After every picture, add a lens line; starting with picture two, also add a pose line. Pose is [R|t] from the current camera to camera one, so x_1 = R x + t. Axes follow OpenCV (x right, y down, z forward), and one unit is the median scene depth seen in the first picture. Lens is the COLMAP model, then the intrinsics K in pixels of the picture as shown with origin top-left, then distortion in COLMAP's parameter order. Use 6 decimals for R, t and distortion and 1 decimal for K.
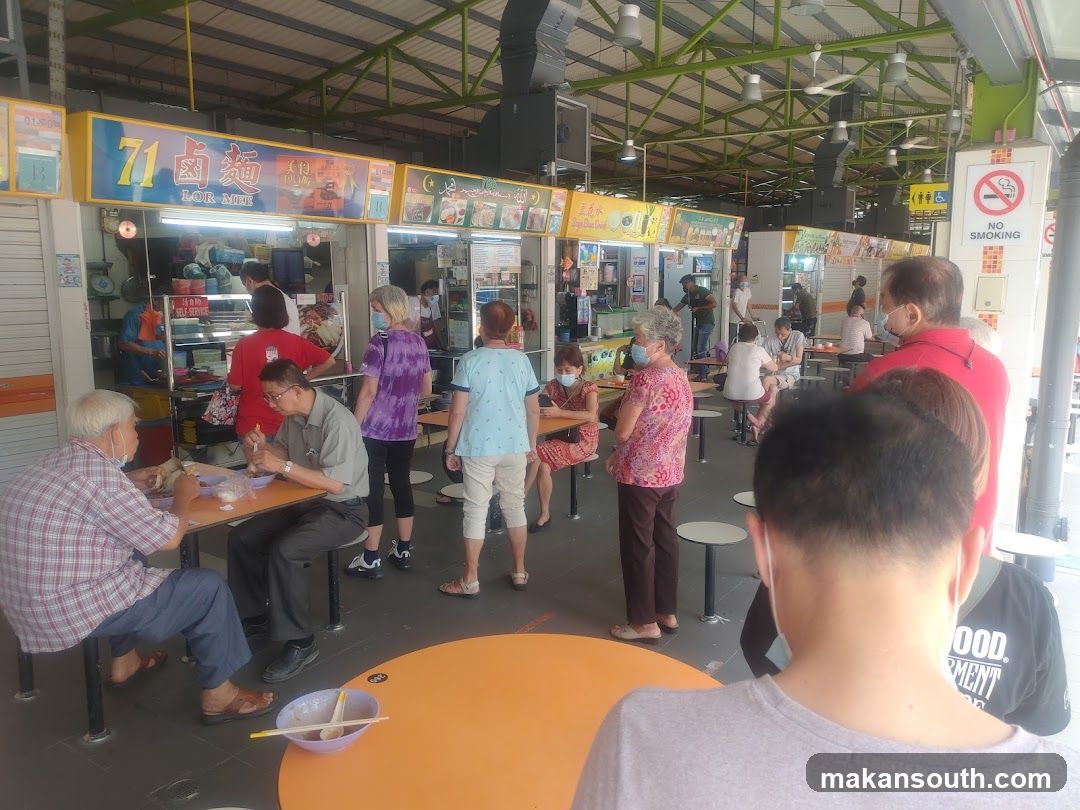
lens RADIAL K [[817.6, 0, 543.6], [0, 817.6, 387.6], [0, 0, 1]] dist [0.052437, -0.065047]
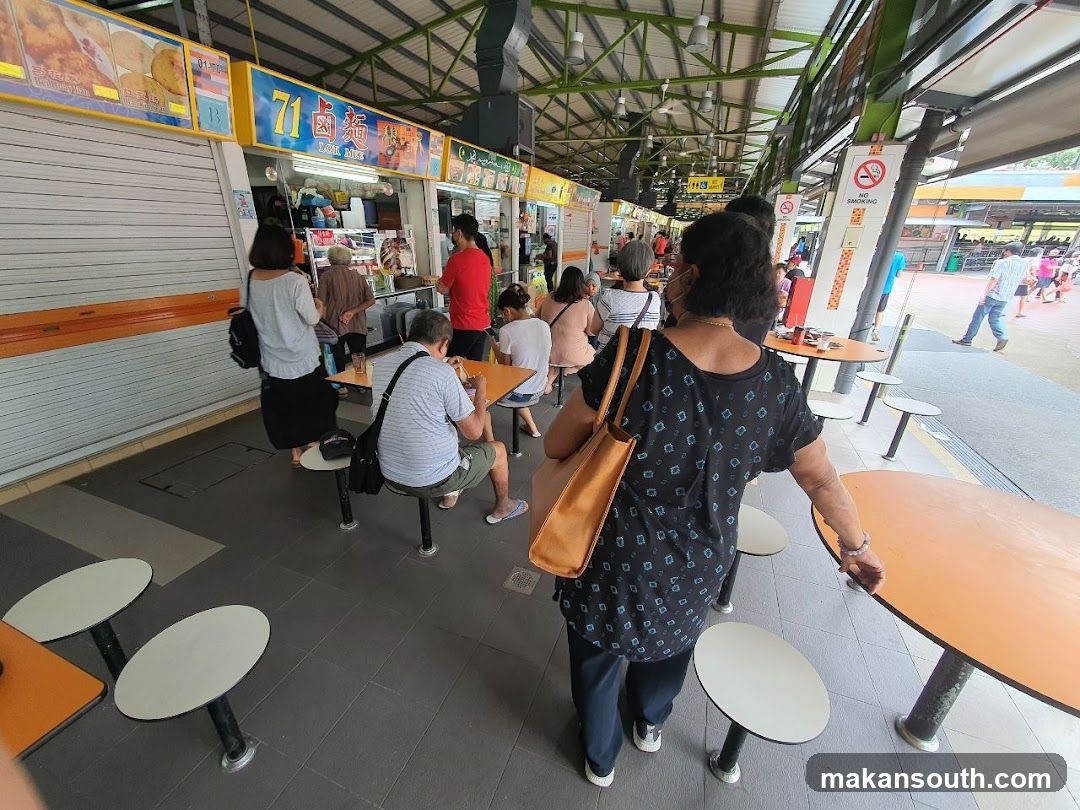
lens RADIAL K [[430.5, 0, 540.0], [0, 430.5, 405.0], [0, 0, 1]] dist [-0.006306, 0.000229]
pose [[0.973444, -0.064638, 0.219609, -0.208792], [0.007767, 0.968082, 0.250512, -0.001624], [-0.228792, -0.242154, 0.942876, 0.132489]]
